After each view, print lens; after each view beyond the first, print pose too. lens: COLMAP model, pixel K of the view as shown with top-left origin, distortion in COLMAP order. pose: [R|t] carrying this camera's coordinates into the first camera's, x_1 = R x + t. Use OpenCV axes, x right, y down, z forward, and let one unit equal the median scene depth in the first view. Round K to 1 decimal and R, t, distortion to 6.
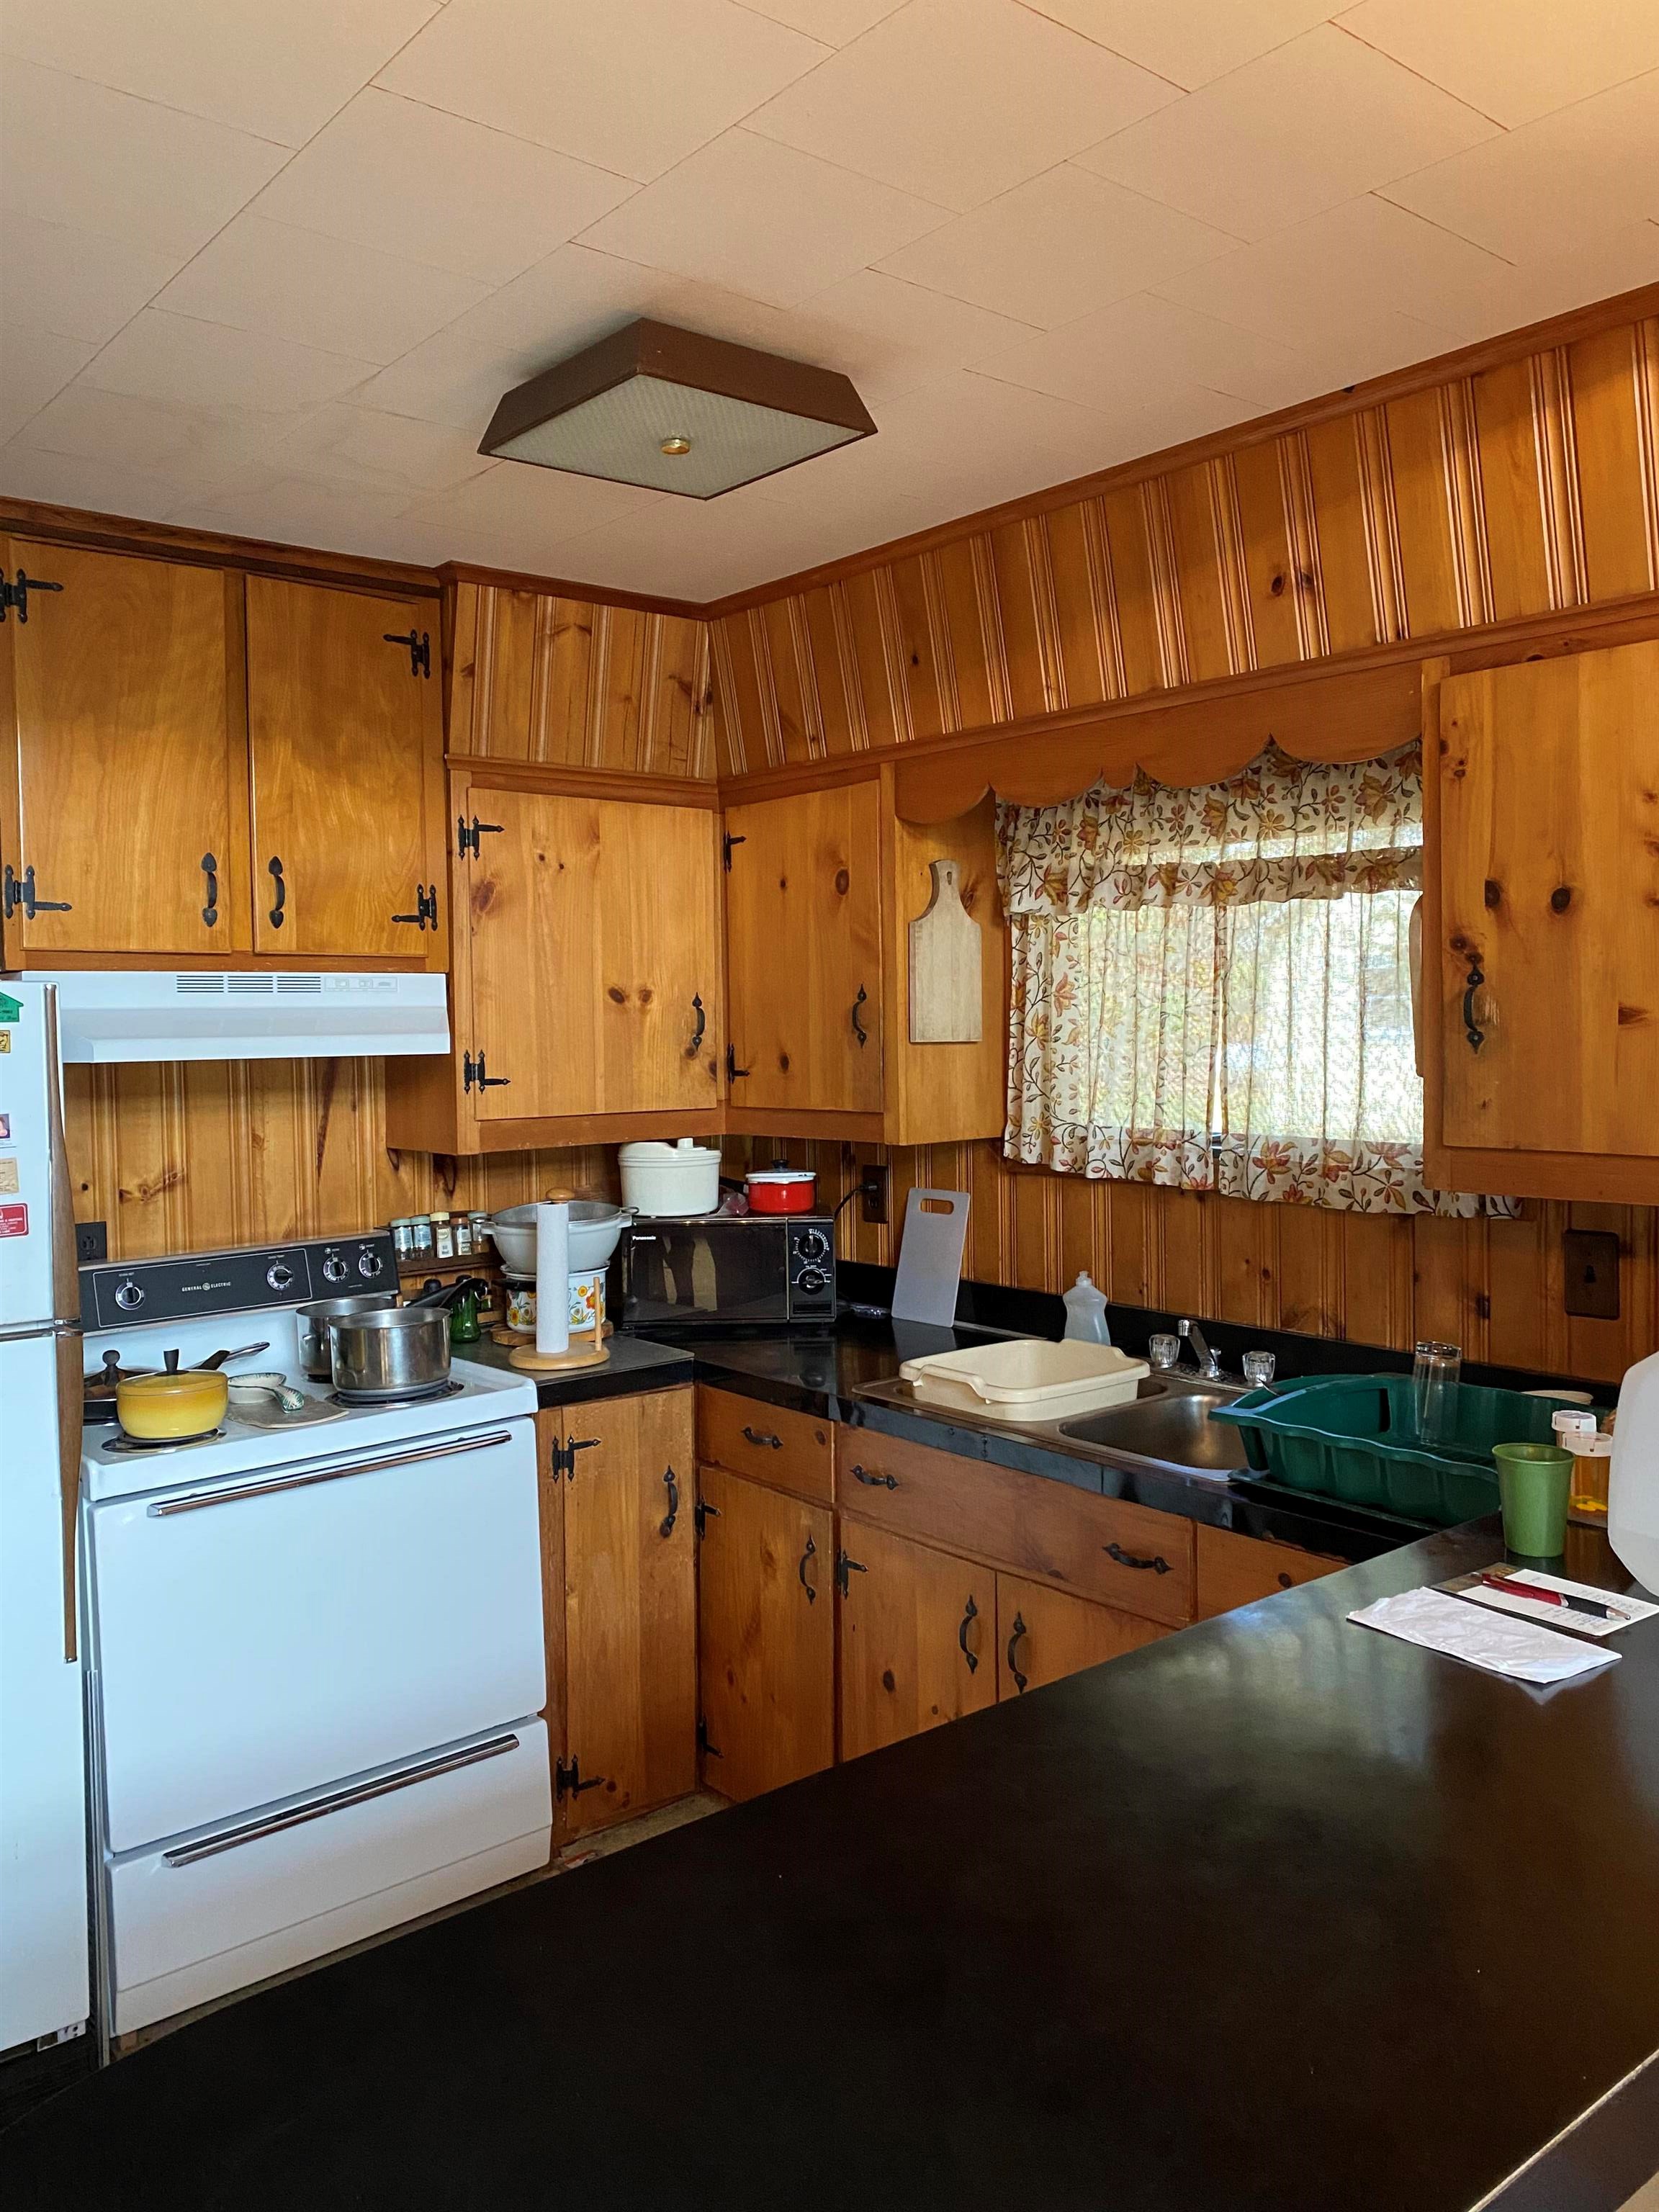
lens RADIAL K [[1685.4, 0, 820.4], [0, 1685.4, 1091.7], [0, 0, 1]] dist [0.052896, -0.060158]
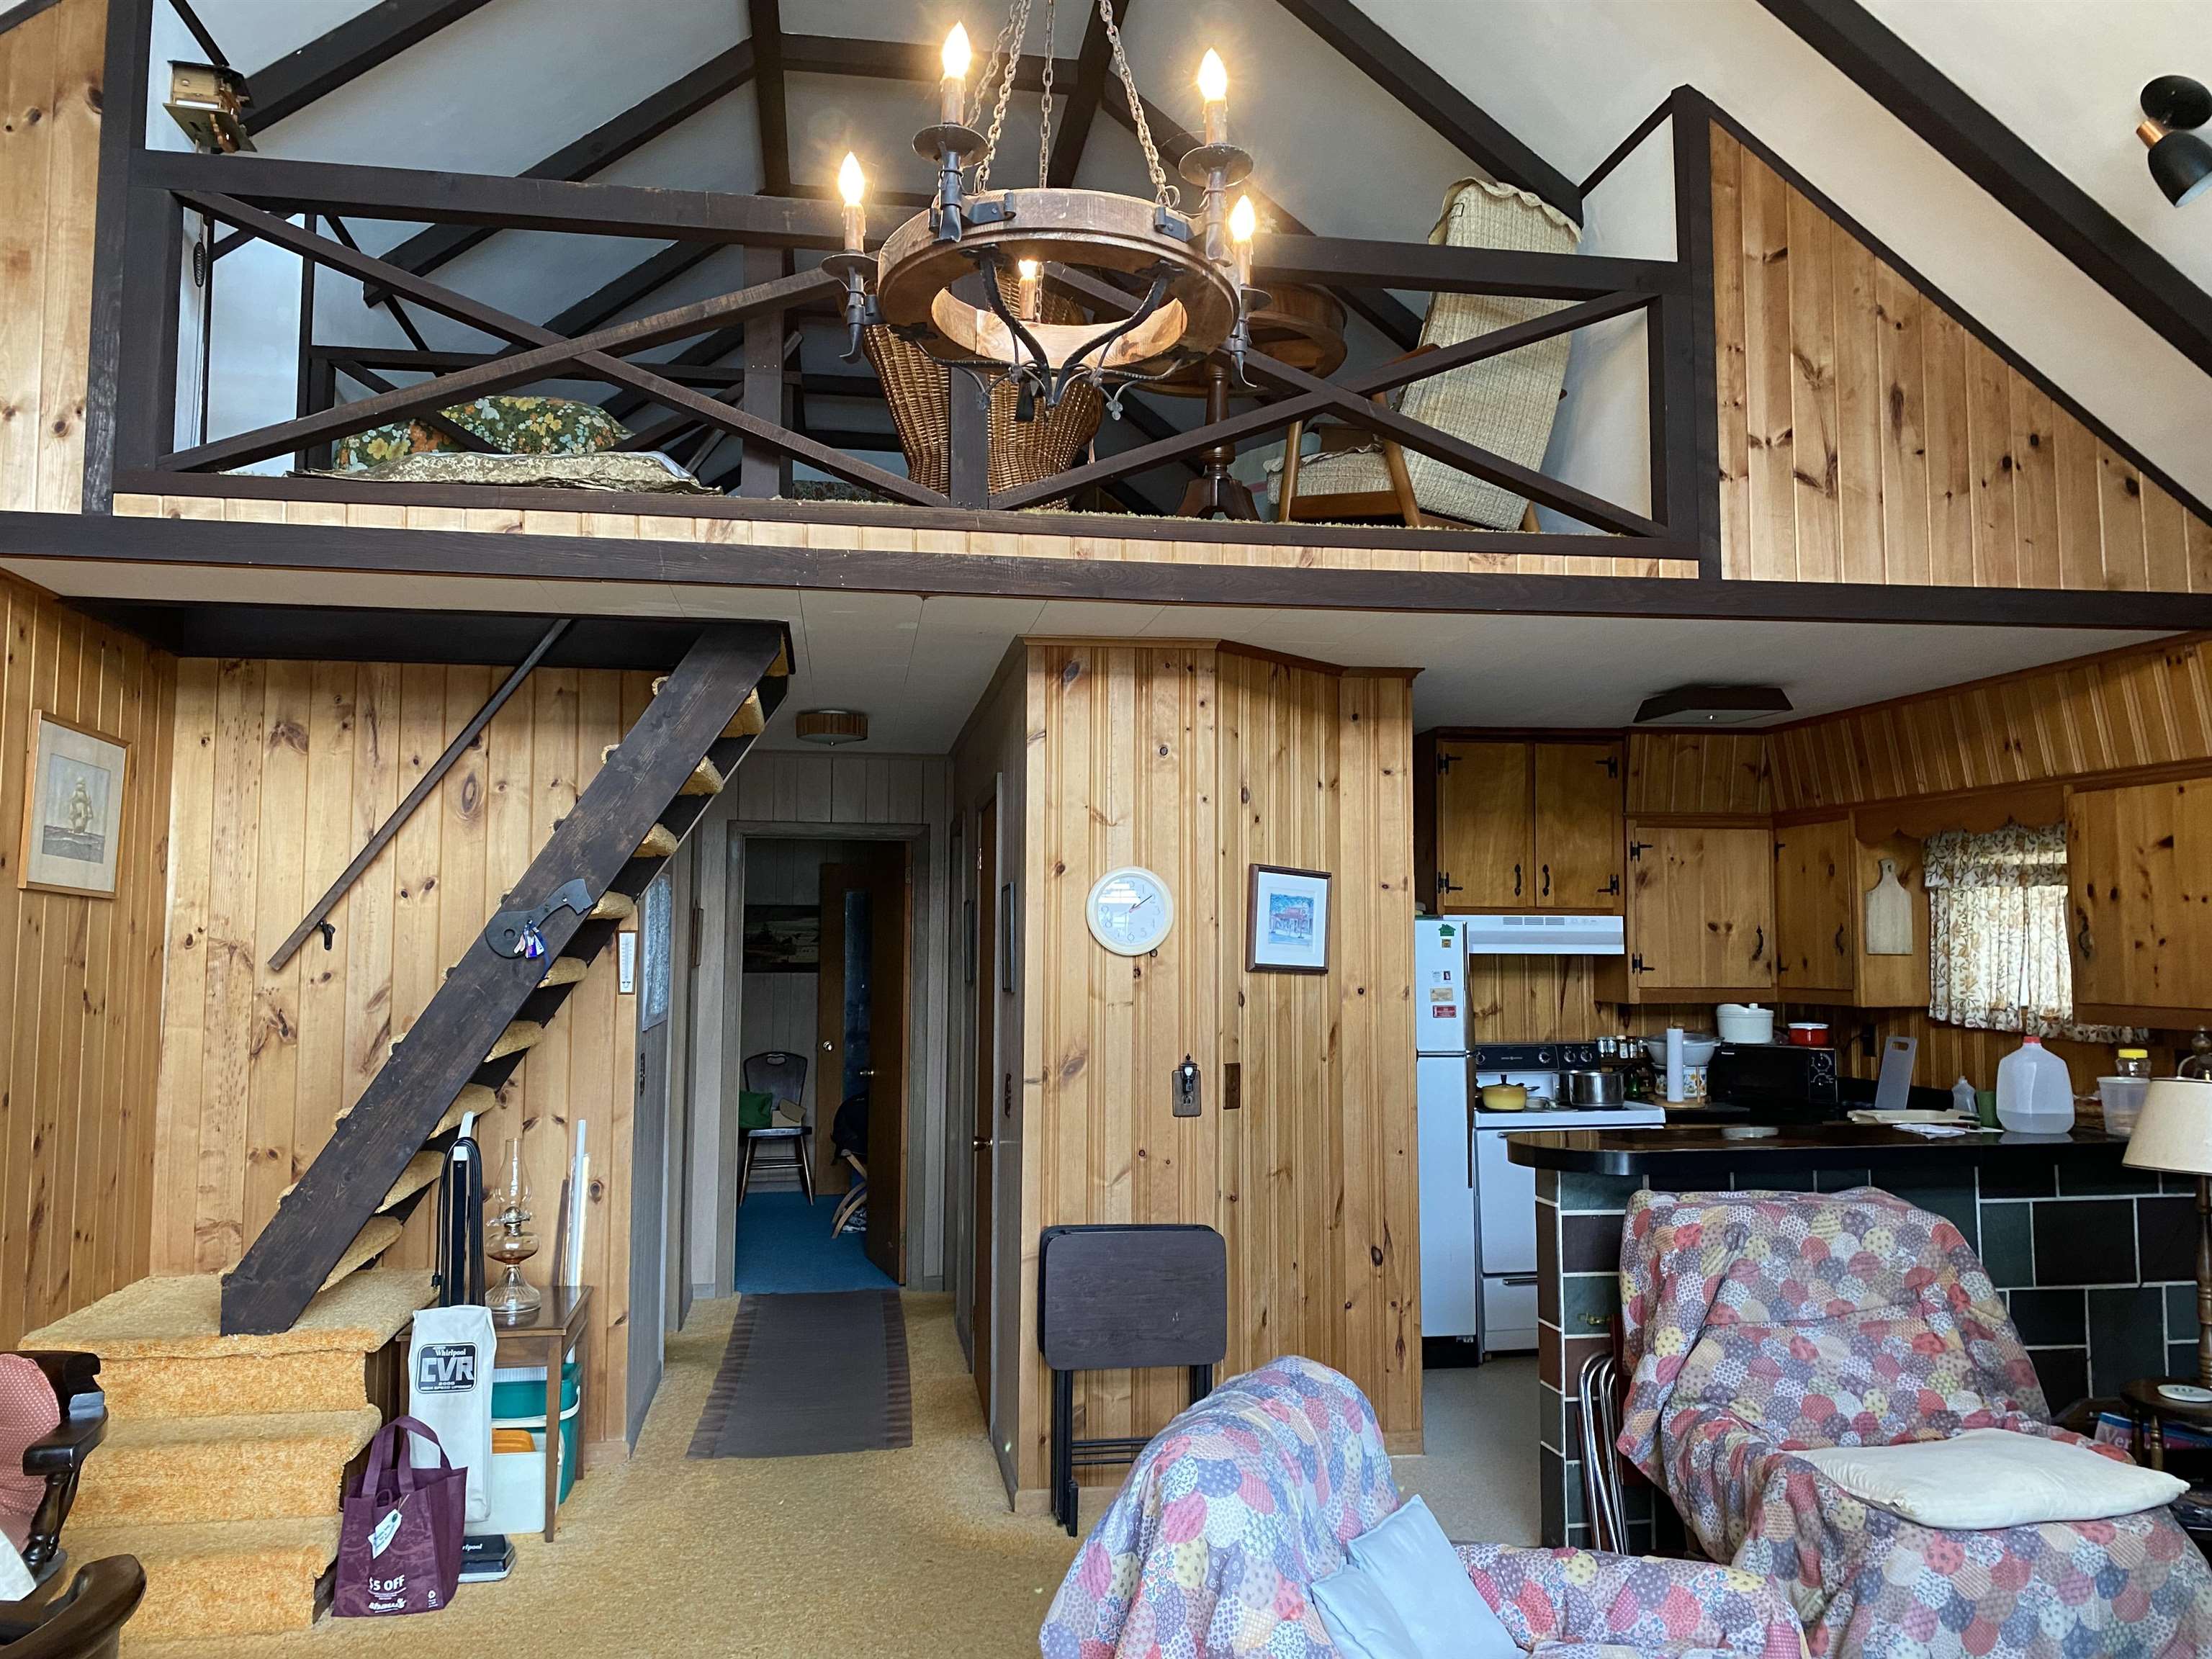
lens RADIAL K [[1685.4, 0, 1121.6], [0, 1685.4, 827.0], [0, 0, 1]] dist [0.052896, -0.060158]
pose [[0.865959, -0.017631, -0.499804, 0.297180], [-0.035439, 0.994703, -0.096490, 0.045911], [0.498858, 0.101269, 0.860747, -1.152713]]
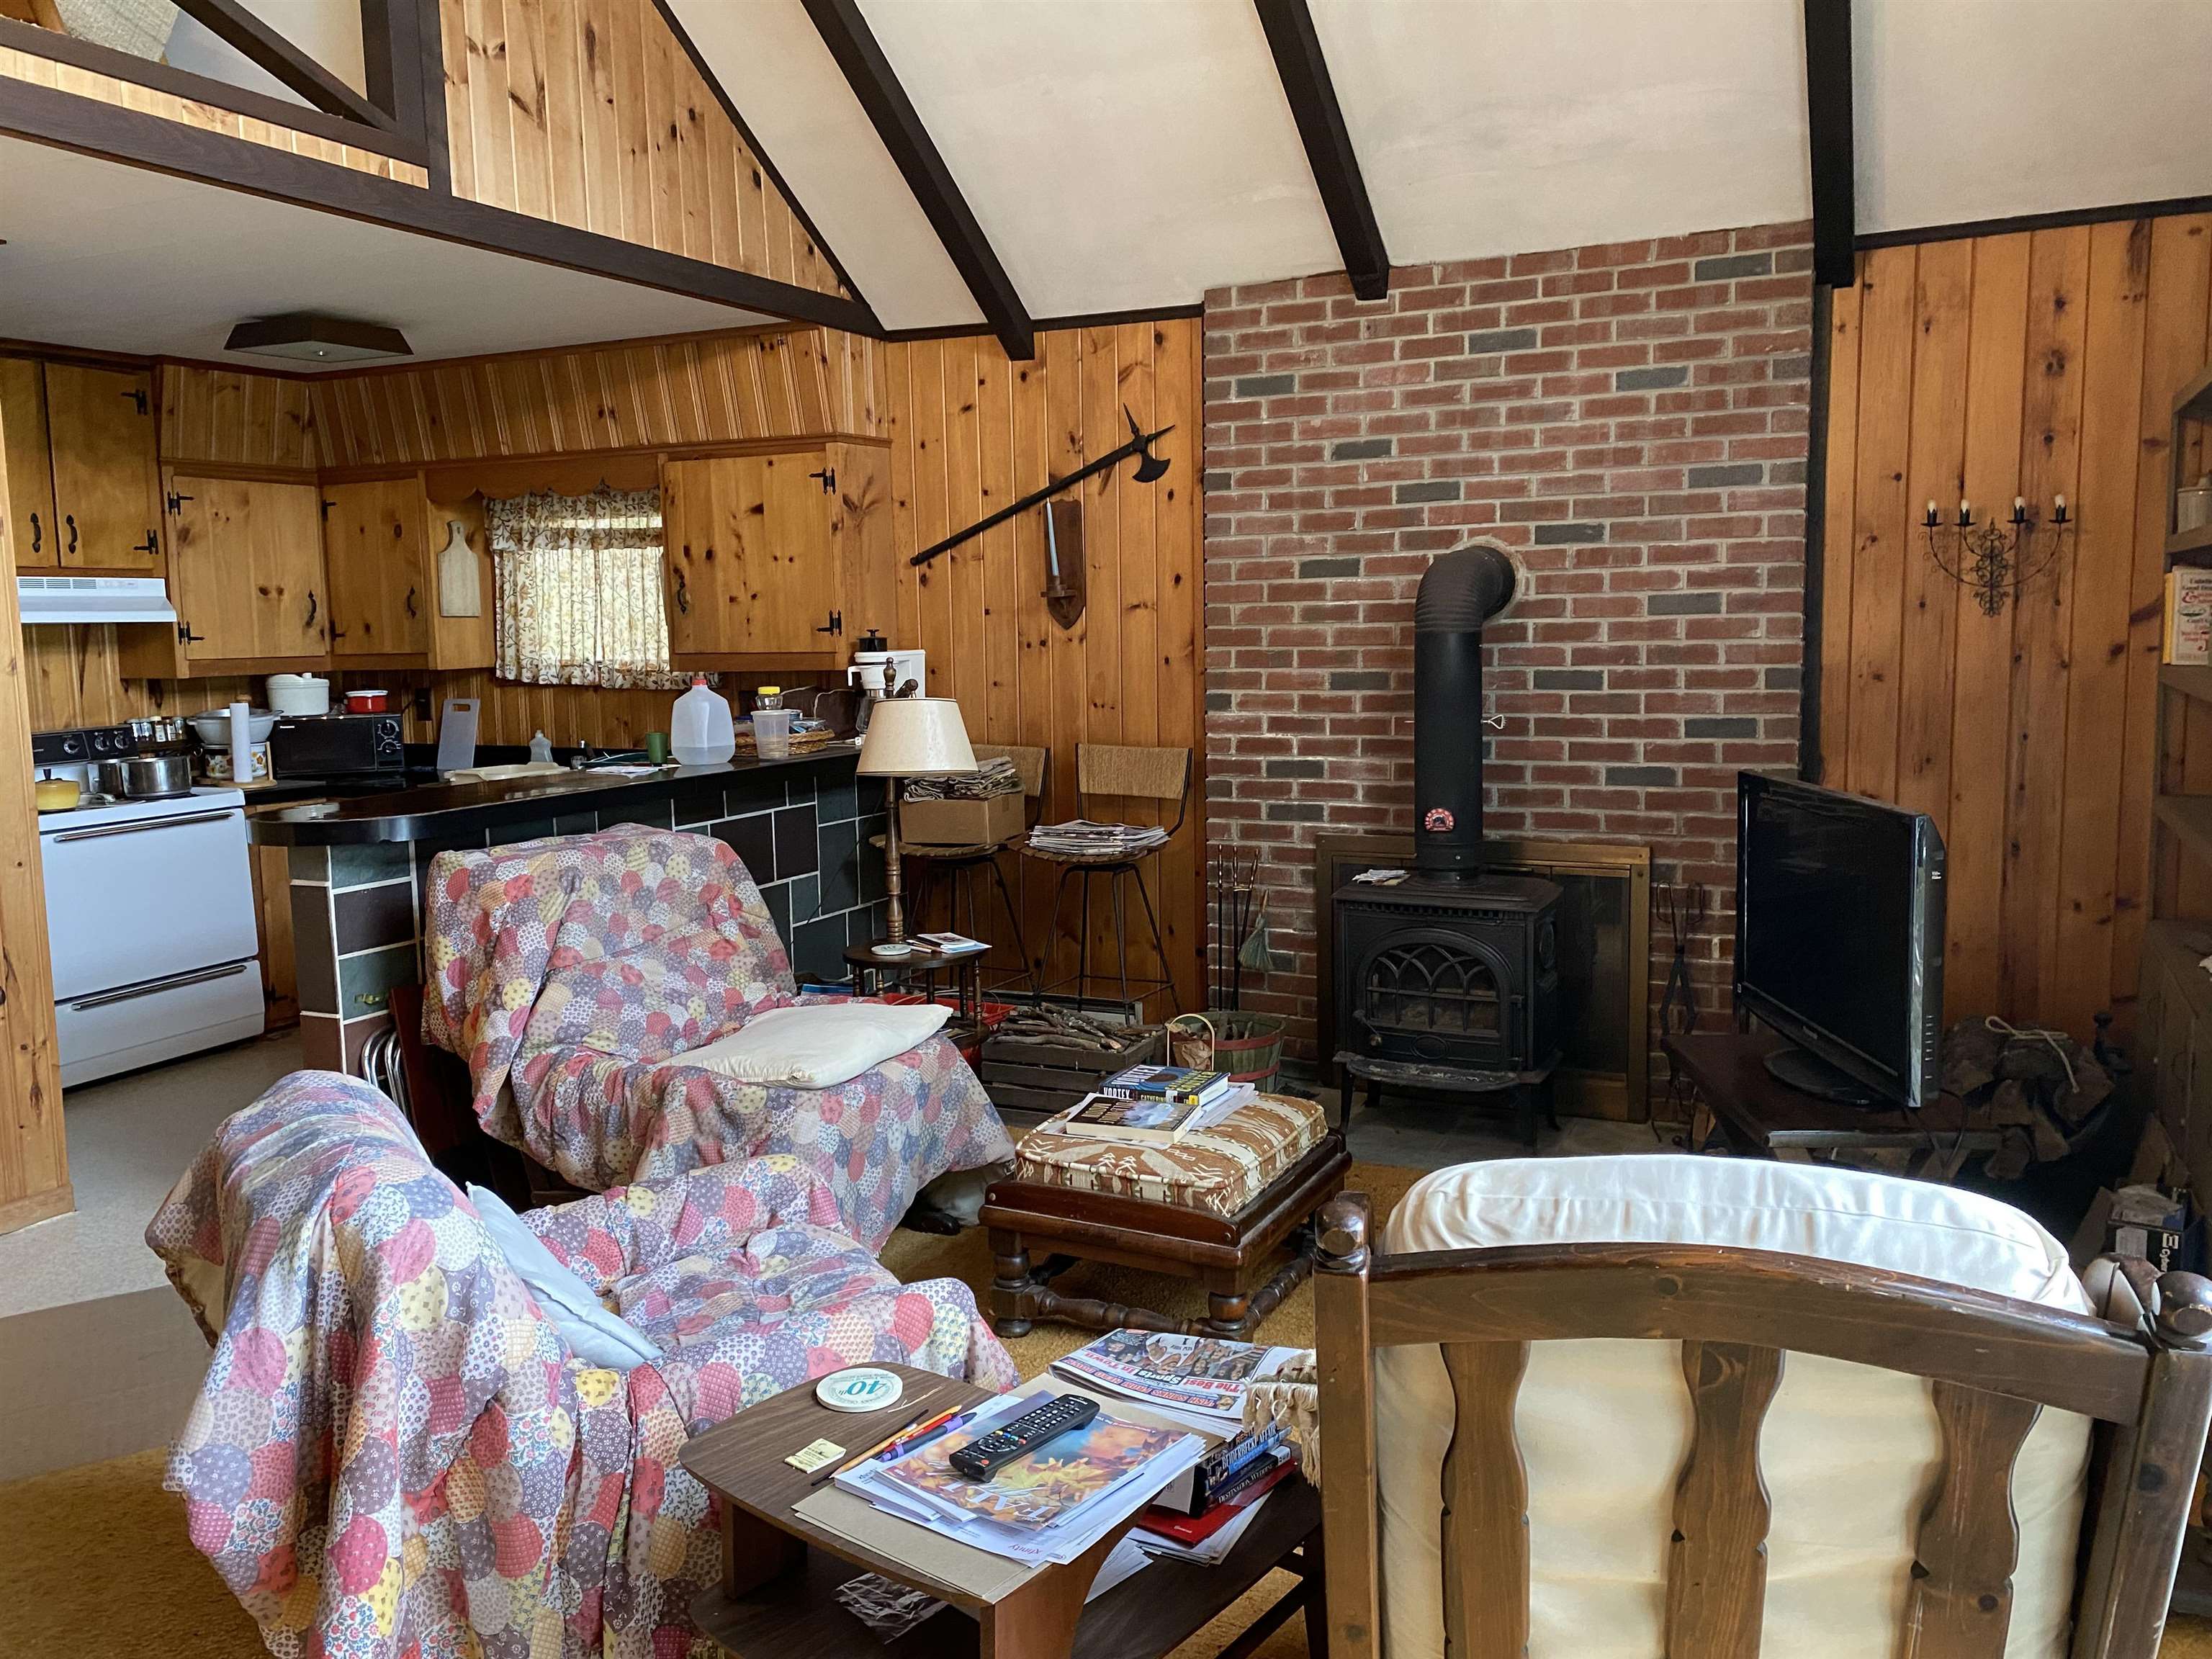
lens RADIAL K [[1685.4, 0, 1095.6], [0, 1685.4, 804.5], [0, 0, 1]] dist [0.052896, -0.060158]
pose [[0.913335, -0.046575, 0.404537, -0.060434], [0.021815, 0.997607, 0.065604, 0.076784], [-0.406624, -0.051093, 0.912166, -1.122242]]
